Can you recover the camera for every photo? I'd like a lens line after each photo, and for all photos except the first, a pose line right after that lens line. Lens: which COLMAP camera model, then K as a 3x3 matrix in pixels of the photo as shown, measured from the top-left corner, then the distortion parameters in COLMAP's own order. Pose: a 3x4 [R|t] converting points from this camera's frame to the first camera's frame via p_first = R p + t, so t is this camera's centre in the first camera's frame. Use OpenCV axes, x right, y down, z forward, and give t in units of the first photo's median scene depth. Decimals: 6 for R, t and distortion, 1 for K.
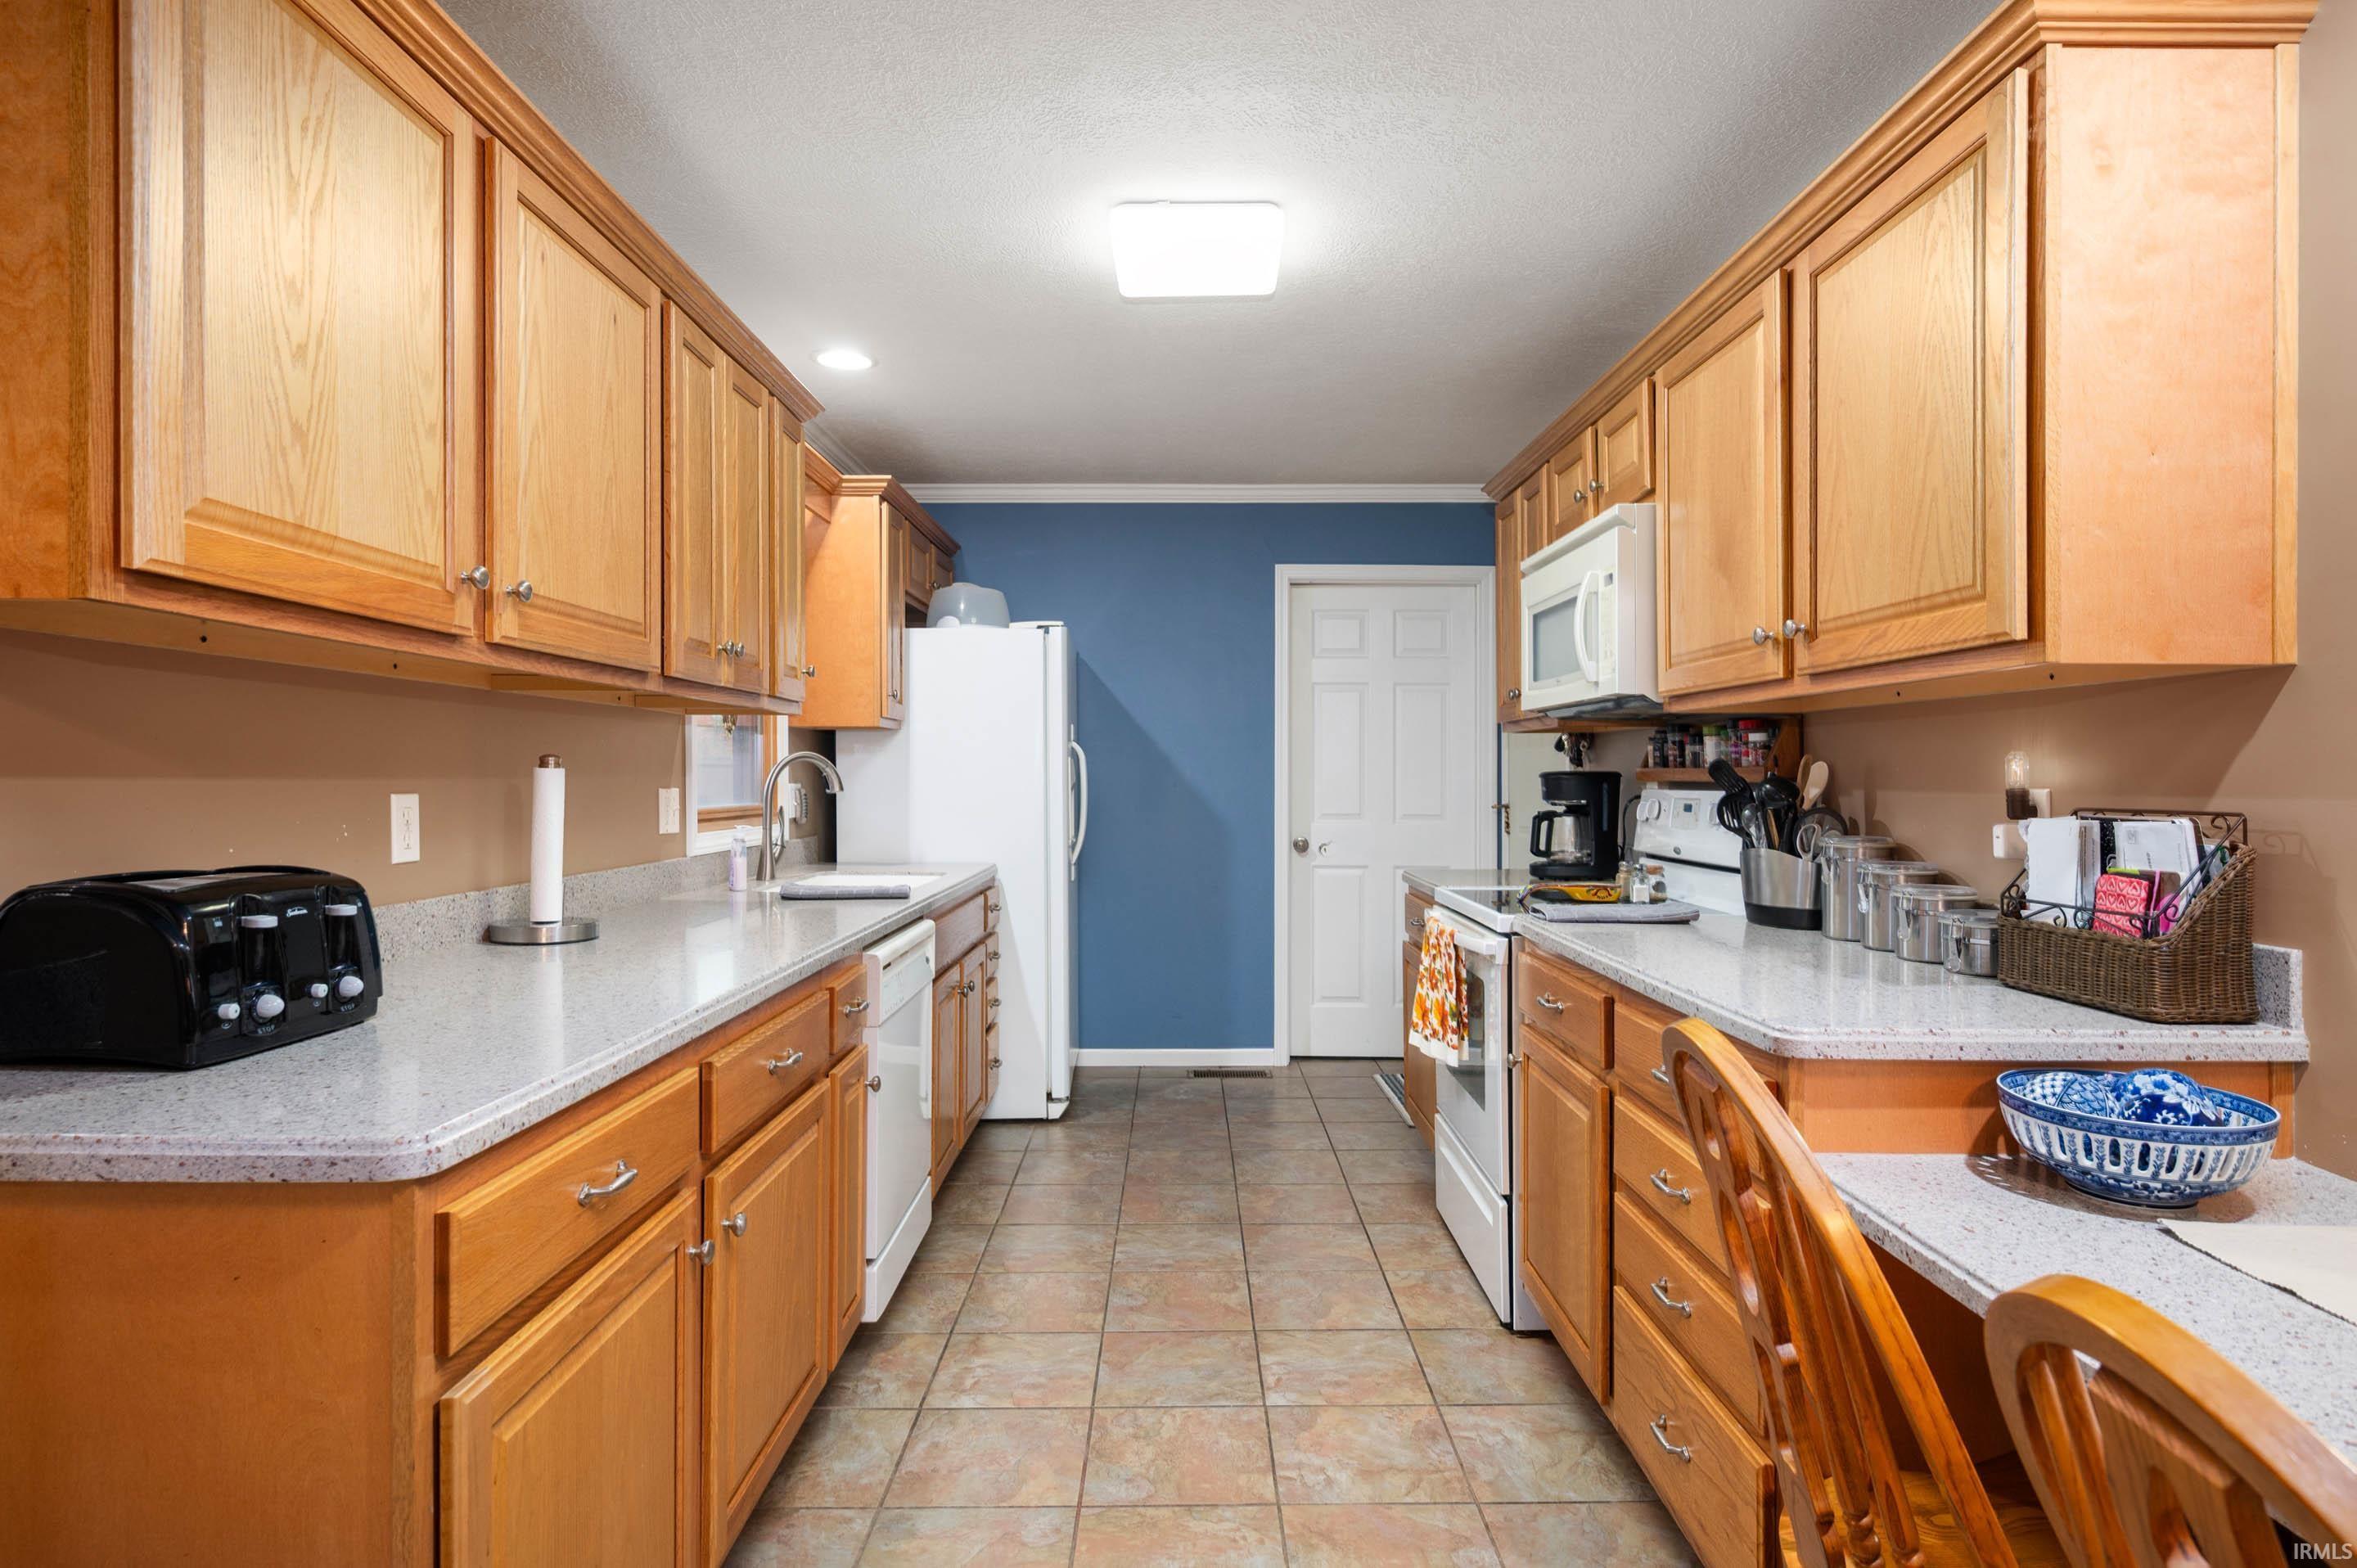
lens RADIAL K [[1277.8, 0, 1178.5], [0, 1277.8, 784.0], [0, 0, 1]] dist [-0.002537, -0.001010]
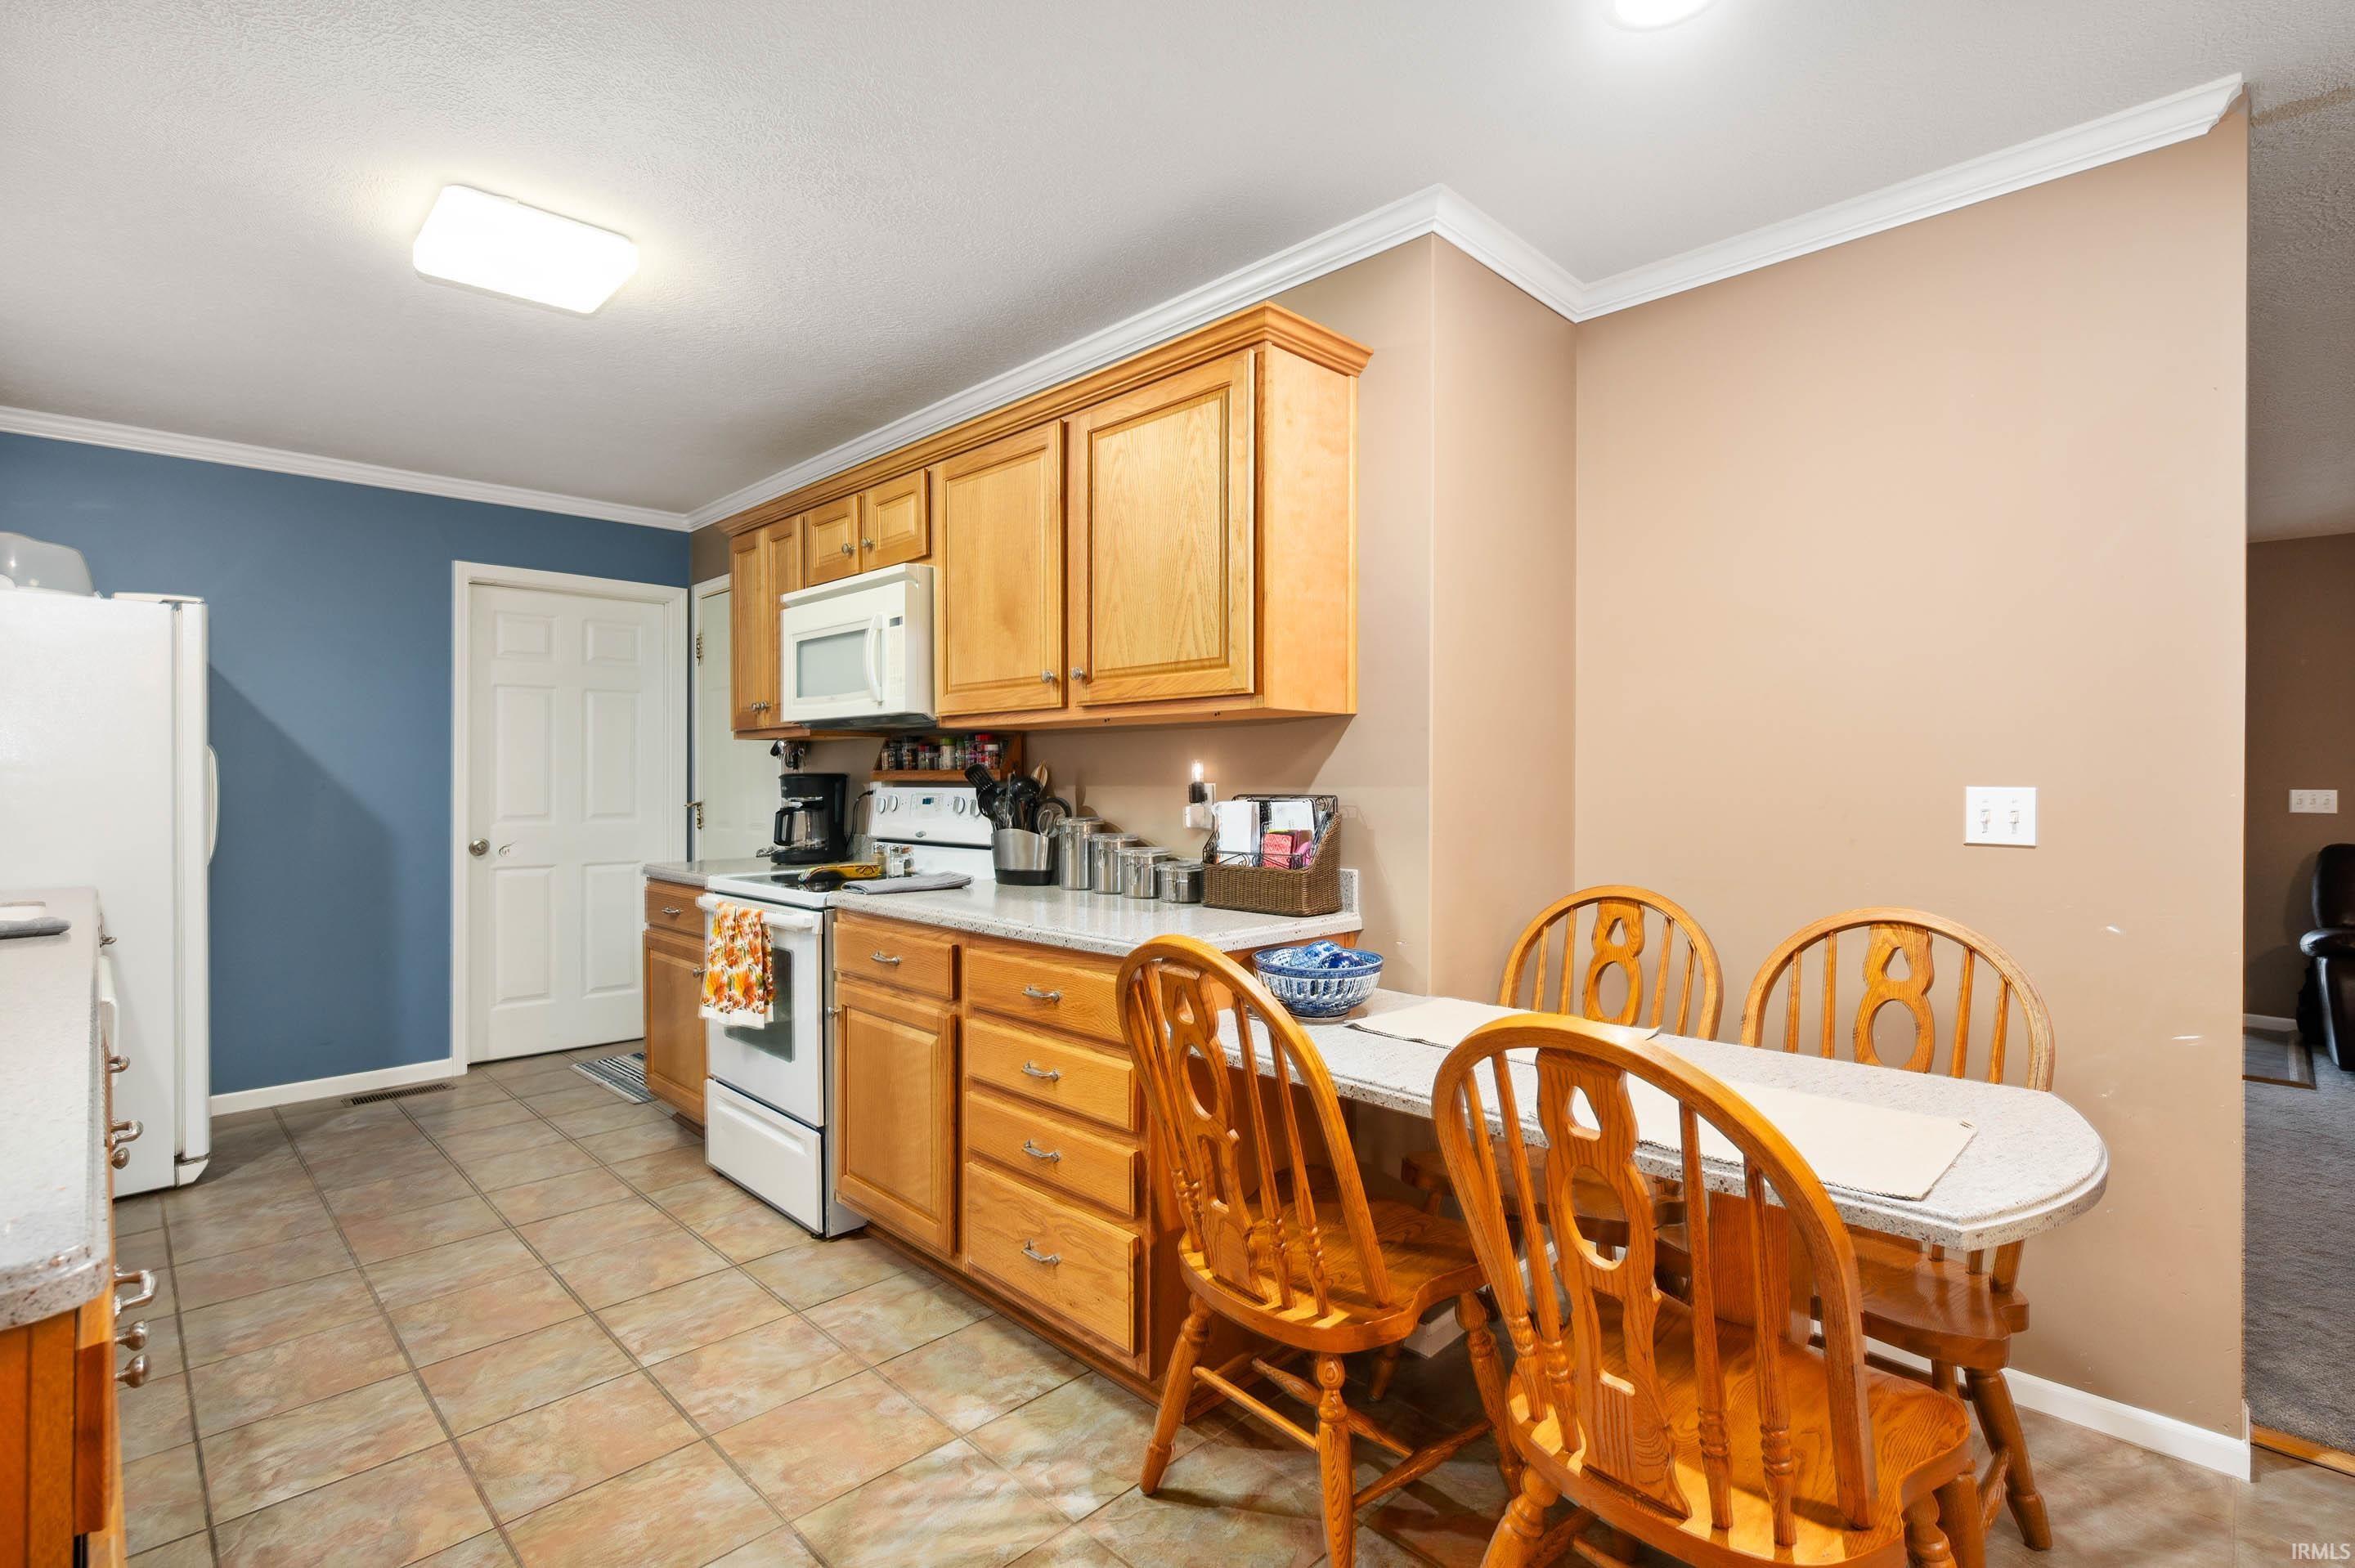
lens RADIAL K [[1106.3, 0, 1177.5], [0, 1106.3, 784.0], [0, 0, 1]] dist [0.000134, -0.000308]
pose [[0.710492, -0.007842, 0.703662, -0.239272], [0.007903, 0.999964, 0.003164, -0.000180], [-0.703661, 0.003312, 0.710528, 0.026153]]
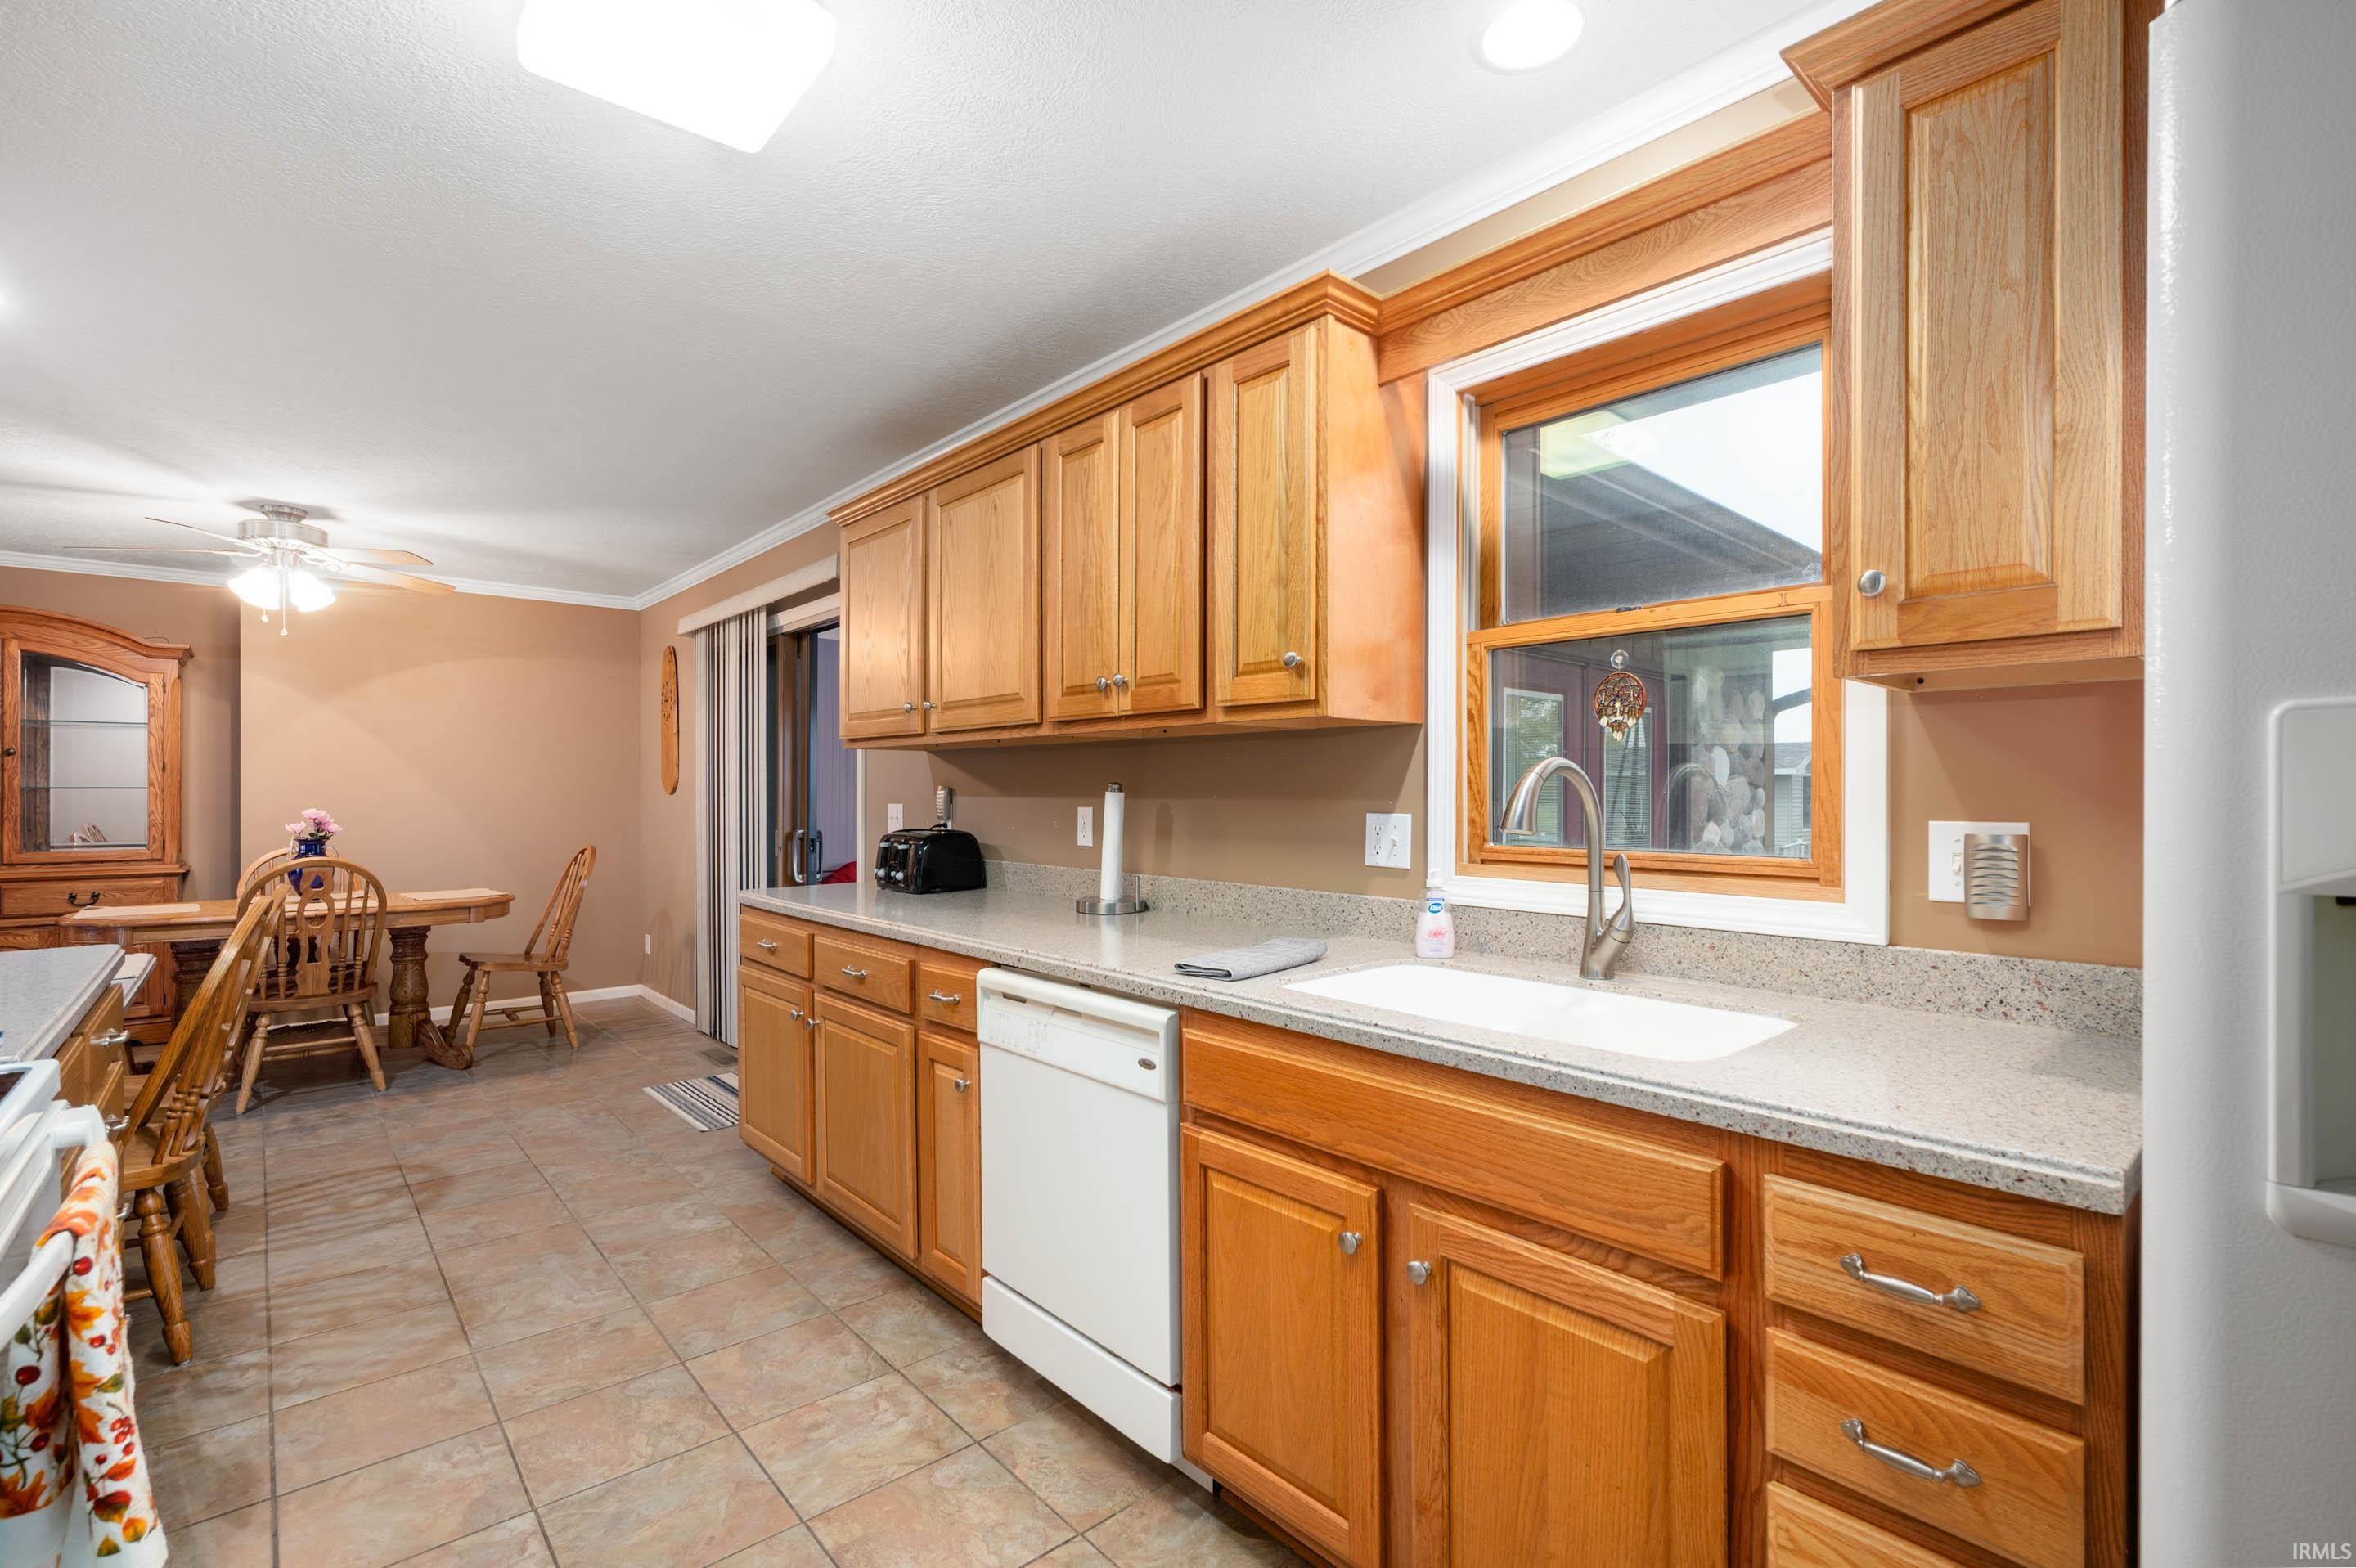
lens RADIAL K [[1026.5, 0, 1178.0], [0, 1026.5, 784.0], [0, 0, 1]] dist [0.000150, 0.000016]
pose [[-0.741280, -0.003130, -0.671189, 0.198914], [-0.004738, 0.999989, 0.000569, -0.019201], [0.671180, 0.003602, -0.741286, 1.676104]]
